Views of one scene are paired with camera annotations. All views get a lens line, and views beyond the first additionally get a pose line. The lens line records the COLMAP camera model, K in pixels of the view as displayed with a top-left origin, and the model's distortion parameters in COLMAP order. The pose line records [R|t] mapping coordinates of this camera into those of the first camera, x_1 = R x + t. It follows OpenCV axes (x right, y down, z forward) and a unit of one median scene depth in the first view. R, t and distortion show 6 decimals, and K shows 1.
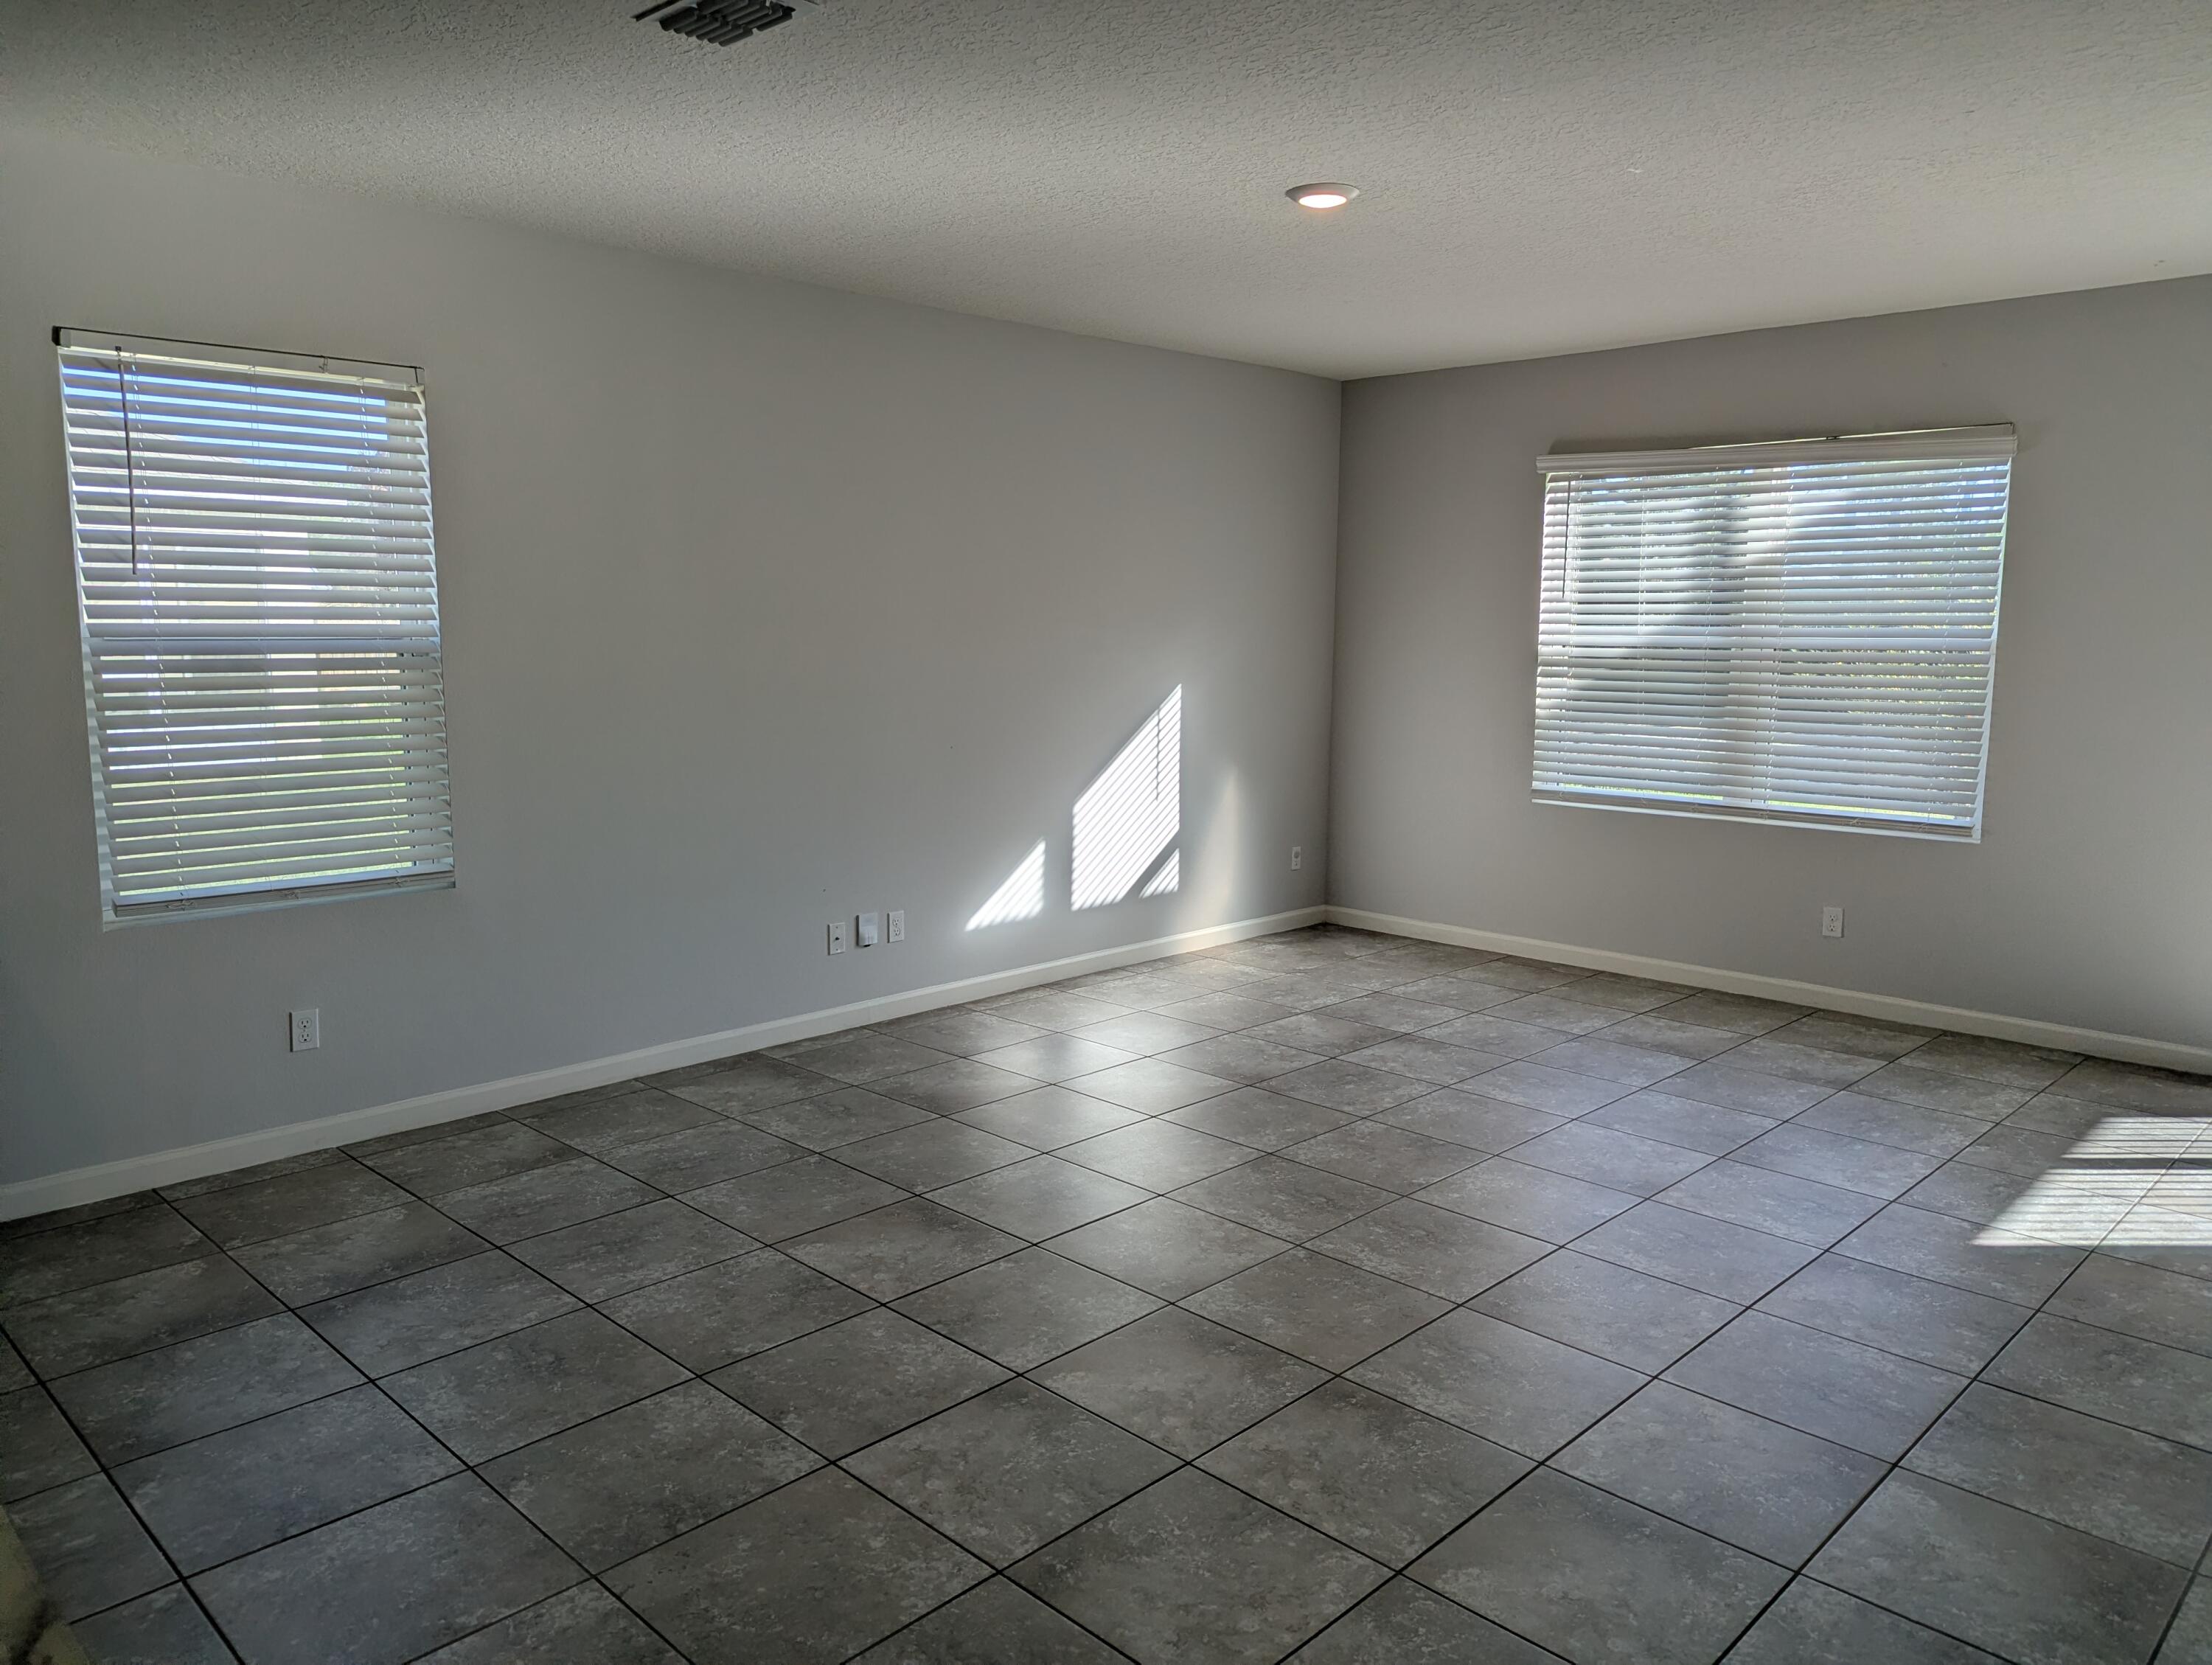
lens RADIAL K [[1553.7, 0, 1123.9], [0, 1553.7, 833.3], [0, 0, 1]] dist [0.030413, -0.006814]
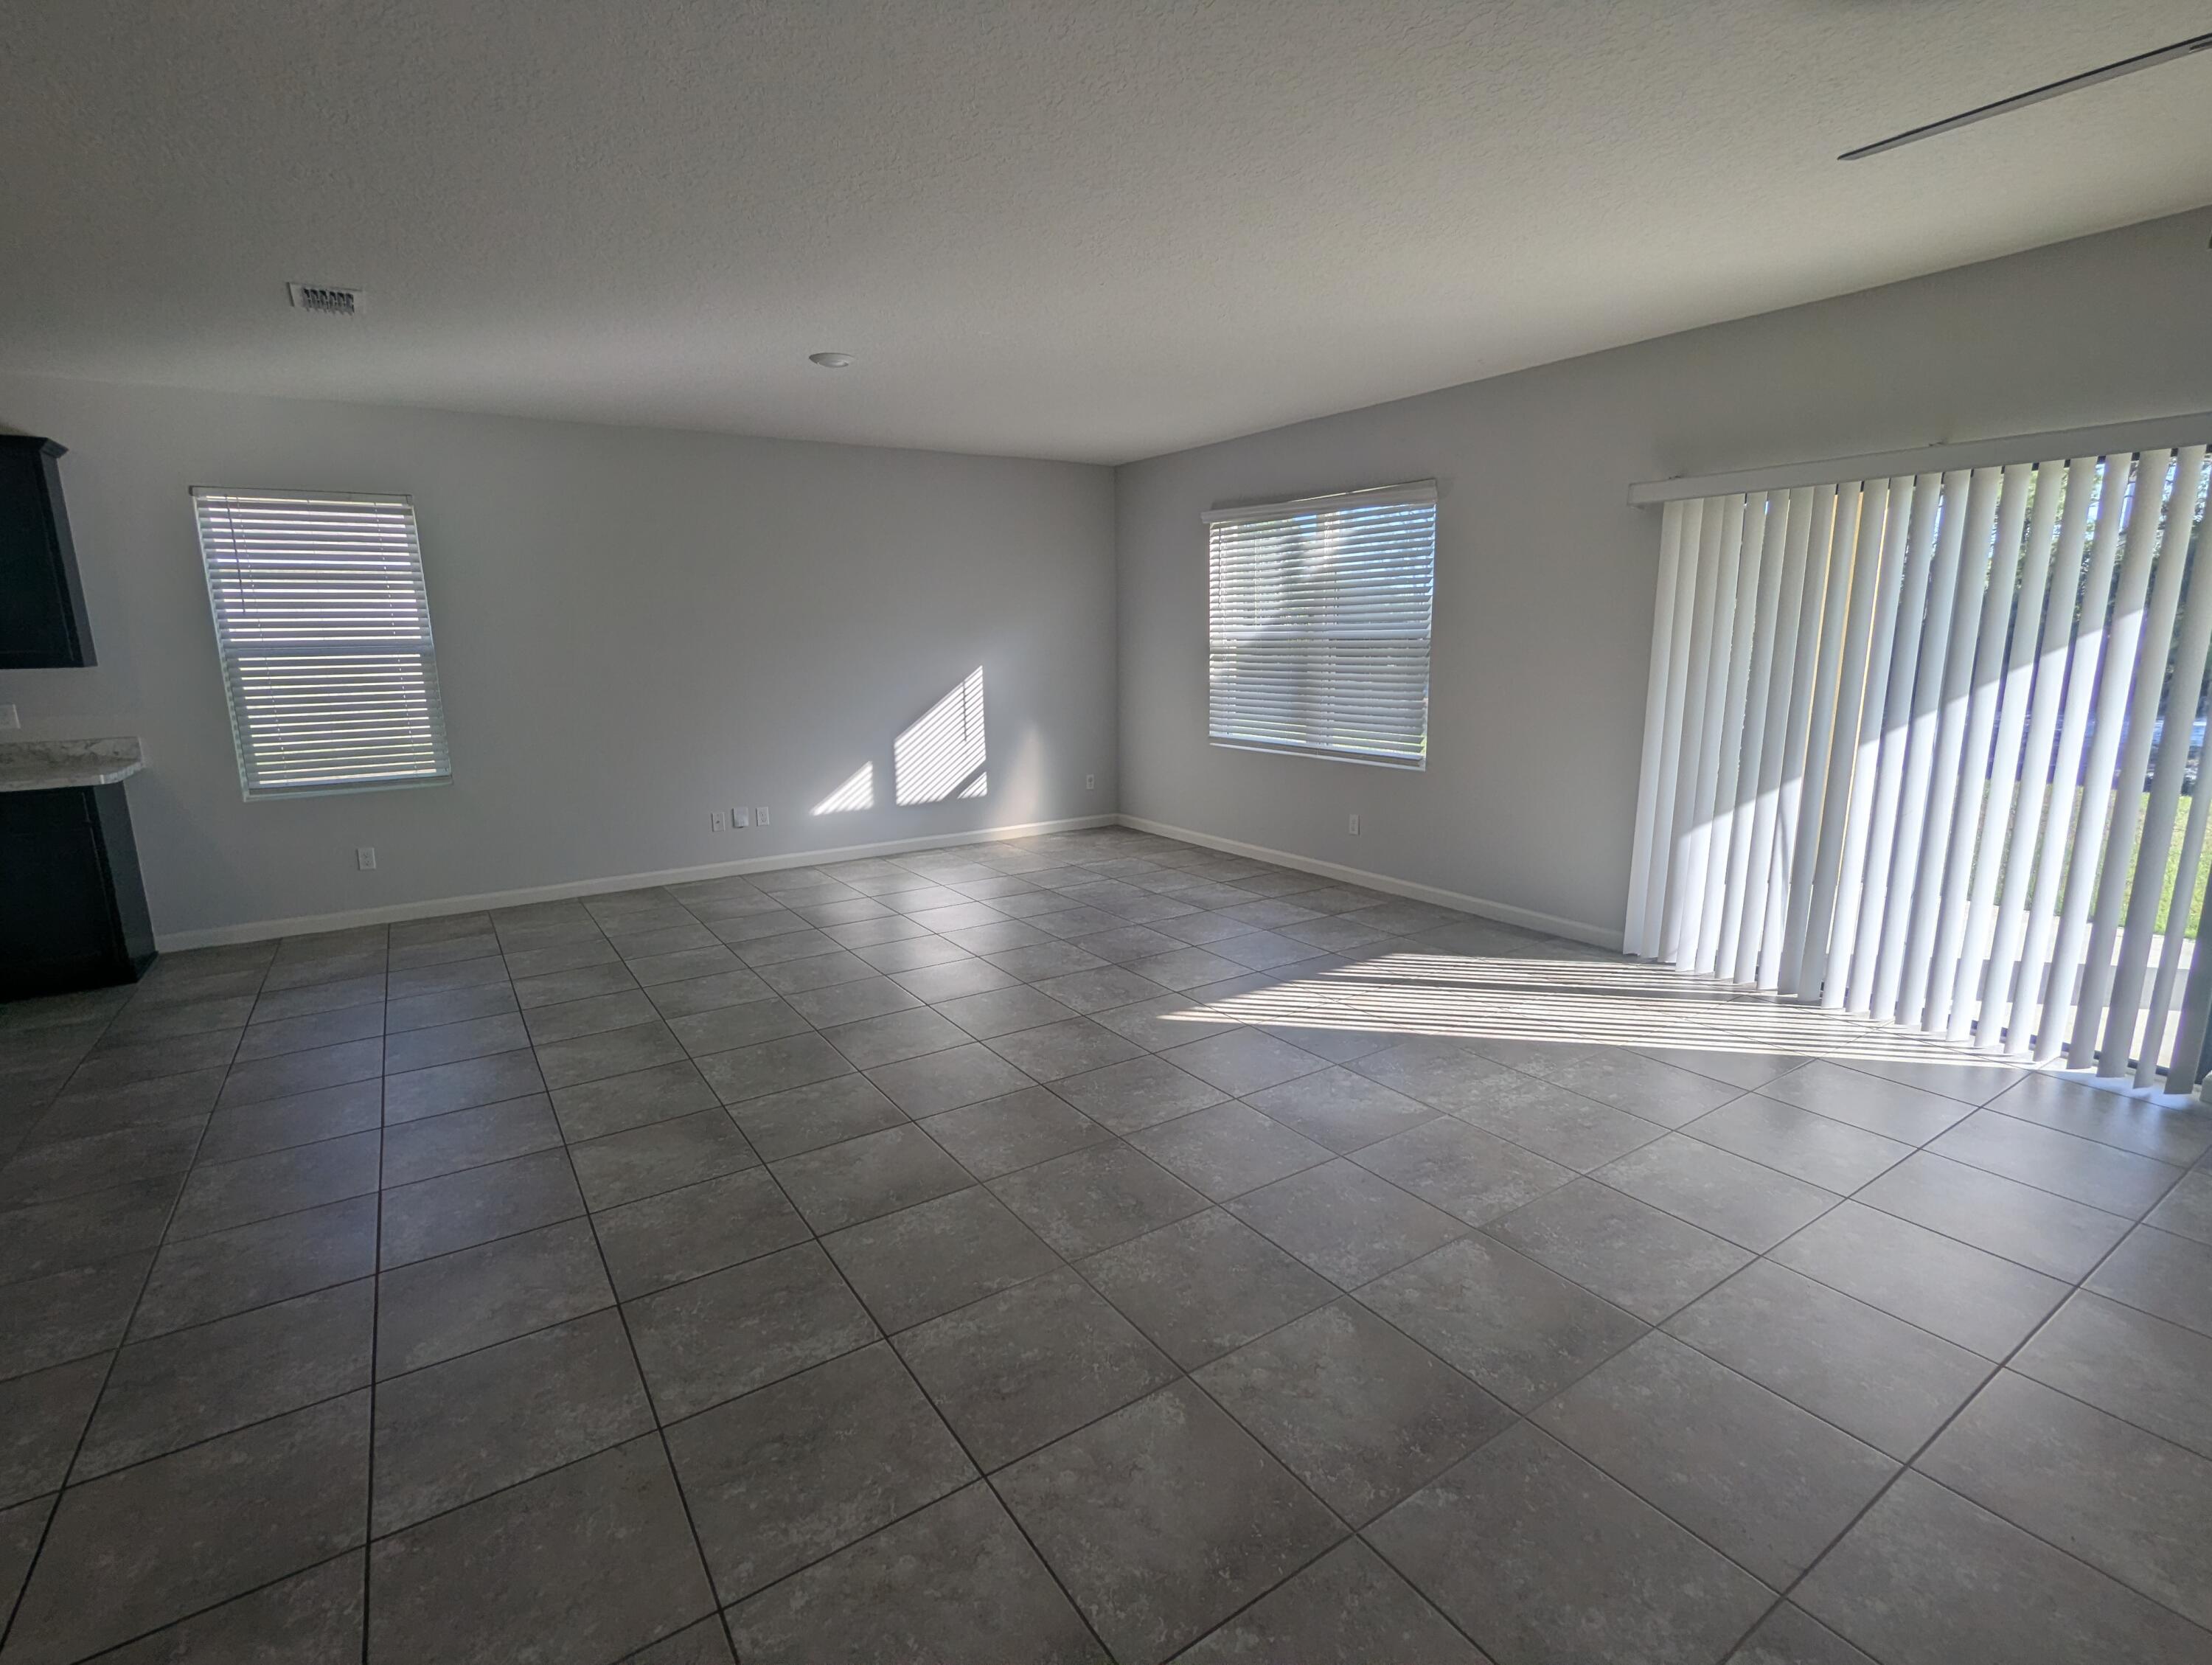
lens RADIAL K [[1055.0, 0, 1105.3], [0, 1055.0, 837.6], [0, 0, 1]] dist [-0.001026, 0.001411]
pose [[0.976671, 0.021332, -0.213677, 0.486256], [-0.009415, 0.998351, 0.056635, 0.016183], [0.214533, -0.053302, 0.975261, -0.025975]]
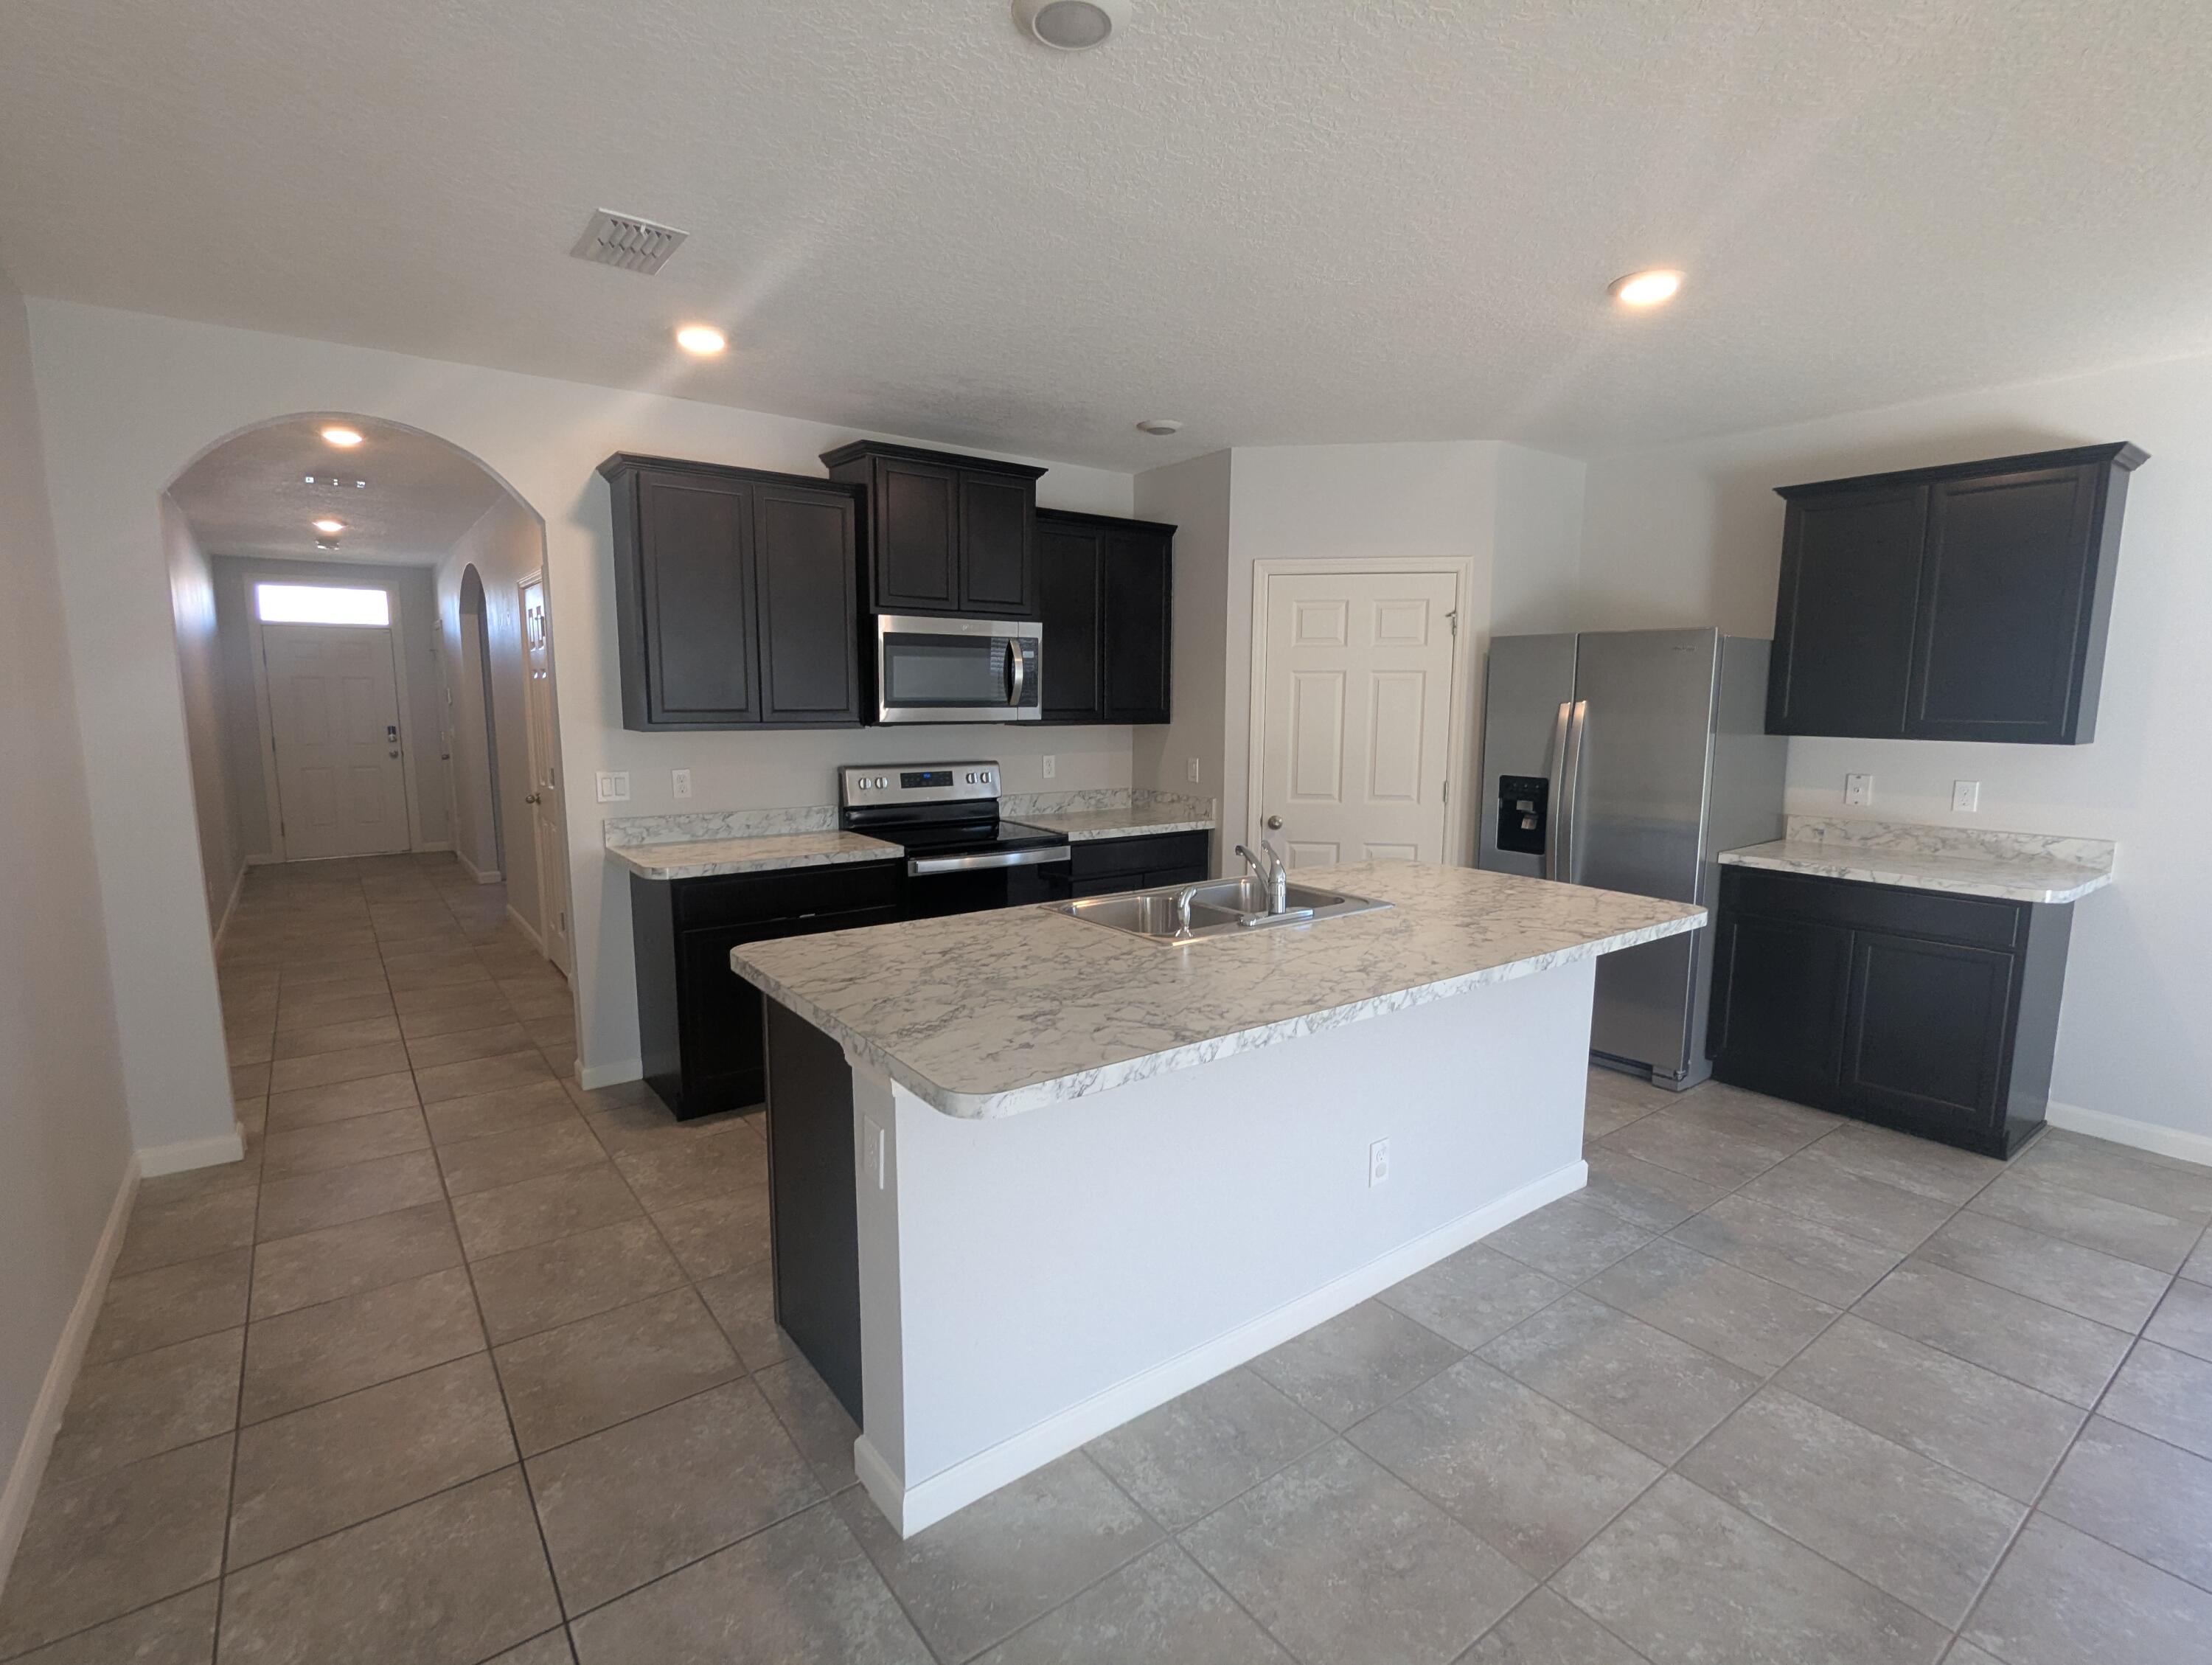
lens RADIAL K [[1055.0, 0, 1105.3], [0, 1055.0, 837.6], [0, 0, 1]] dist [-0.001026, 0.001411]
pose [[-0.155170, 0.131499, -0.979097, 0.228152], [-0.142732, 0.977718, 0.153935, -0.024172], [0.977522, 0.163634, -0.132943, 0.150133]]
